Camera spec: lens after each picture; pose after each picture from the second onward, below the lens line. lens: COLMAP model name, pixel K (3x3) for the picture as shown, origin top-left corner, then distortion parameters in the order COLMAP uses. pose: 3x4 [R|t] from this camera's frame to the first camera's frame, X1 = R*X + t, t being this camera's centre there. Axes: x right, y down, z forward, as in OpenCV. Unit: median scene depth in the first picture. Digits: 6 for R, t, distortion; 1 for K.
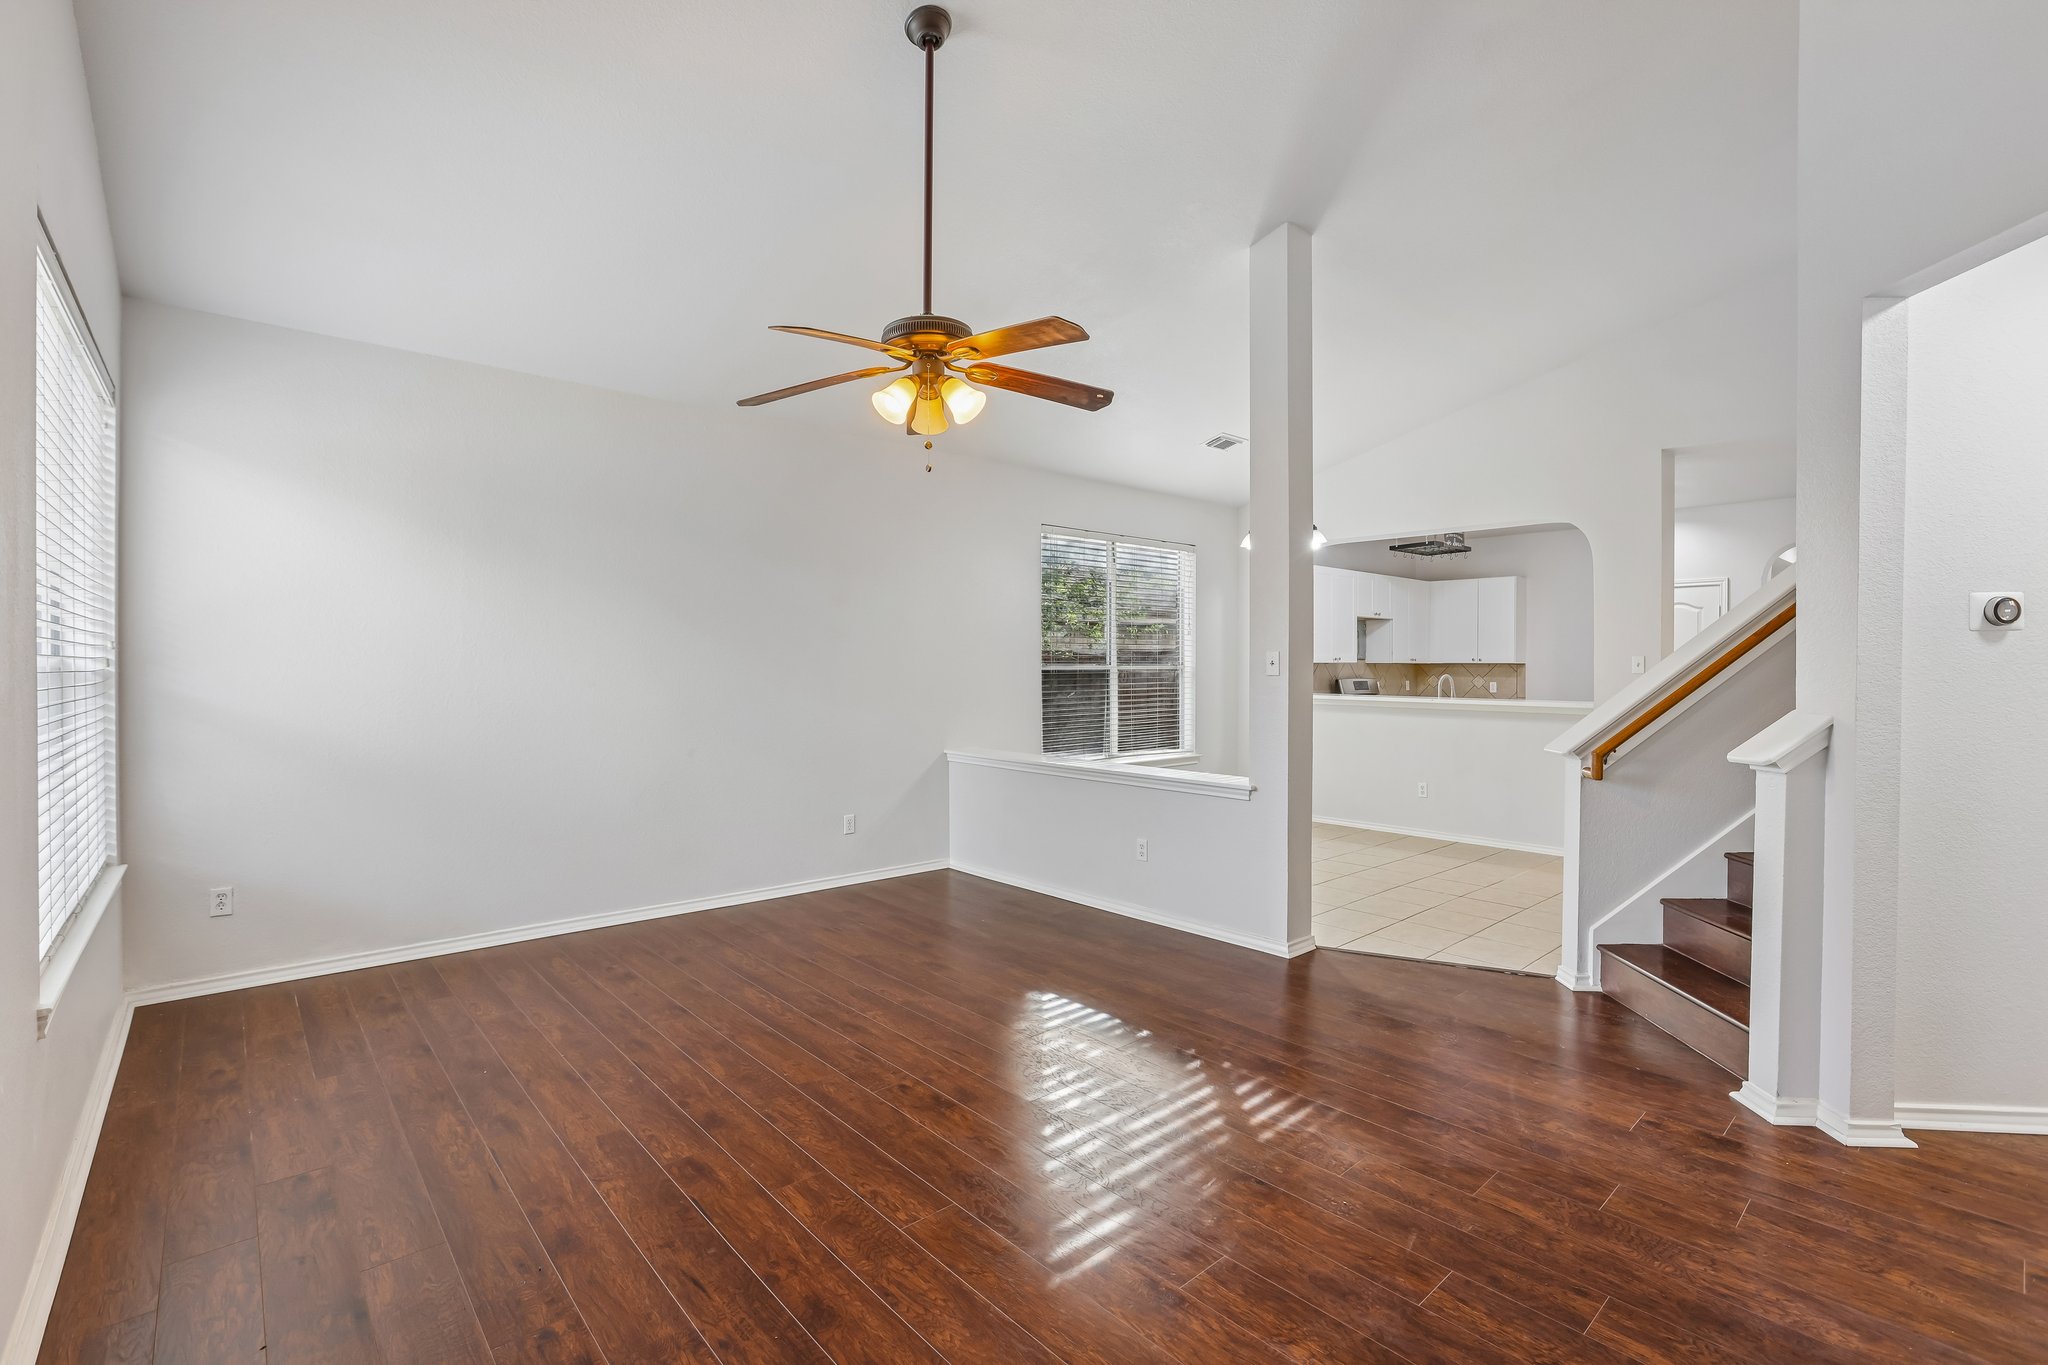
lens RADIAL K [[932.6, 0, 1021.3], [0, 932.6, 675.5], [0, 0, 1]] dist [-0.042188, 0.015848]
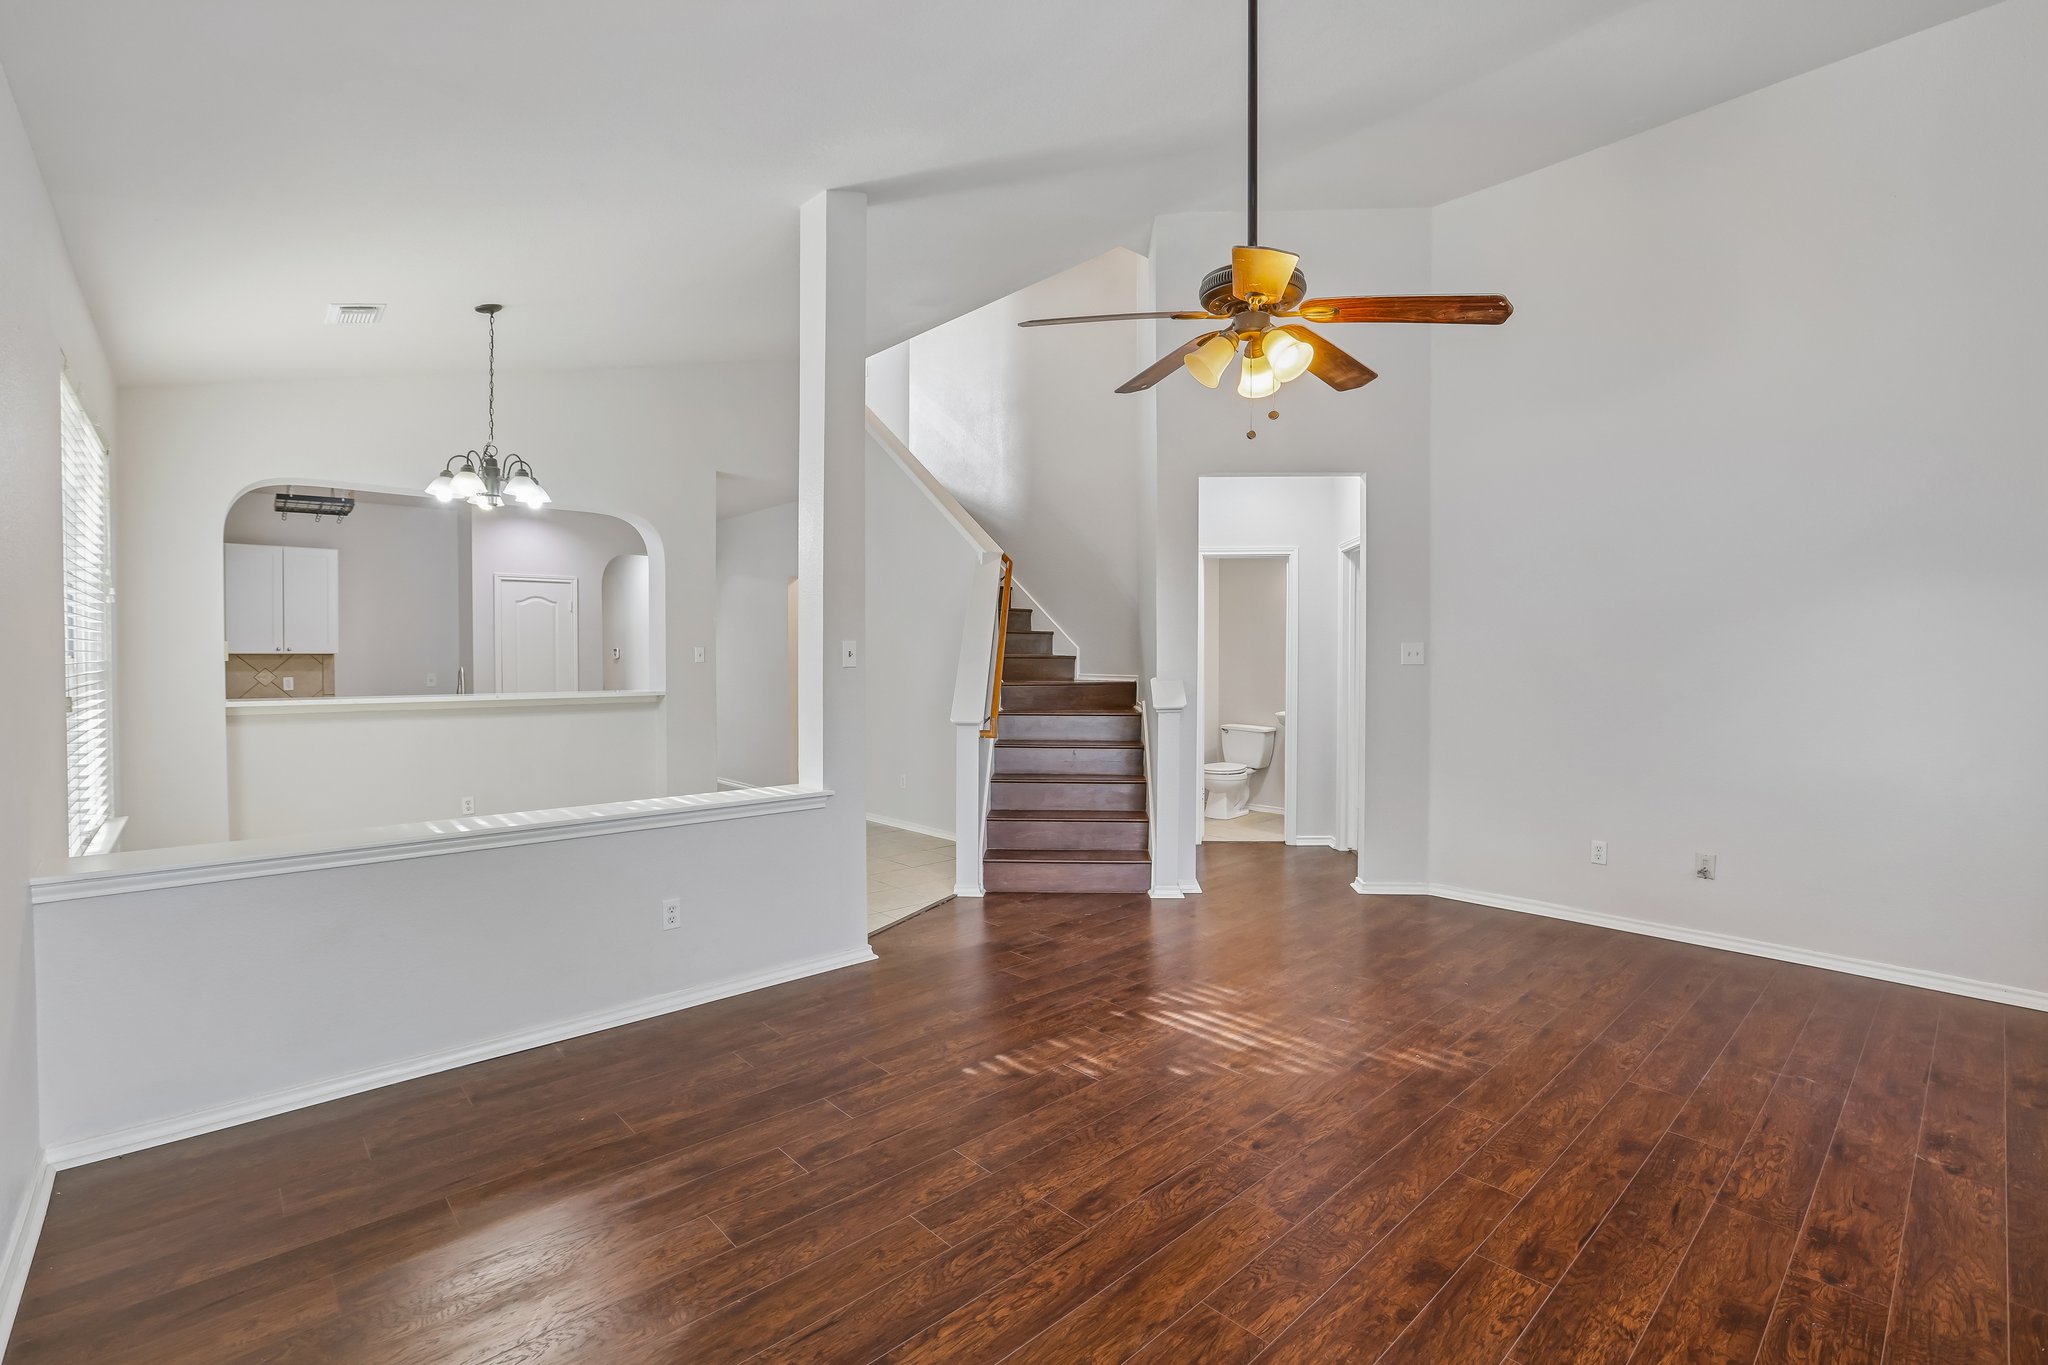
lens RADIAL K [[913.4, 0, 1041.9], [0, 913.4, 677.5], [0, 0, 1]] dist [-0.037976, 0.013274]
pose [[-0.030554, -0.026567, 0.999180, -0.937052], [0.012811, 0.999554, 0.026968, -0.016974], [-0.999451, 0.013624, -0.030200, 1.200840]]
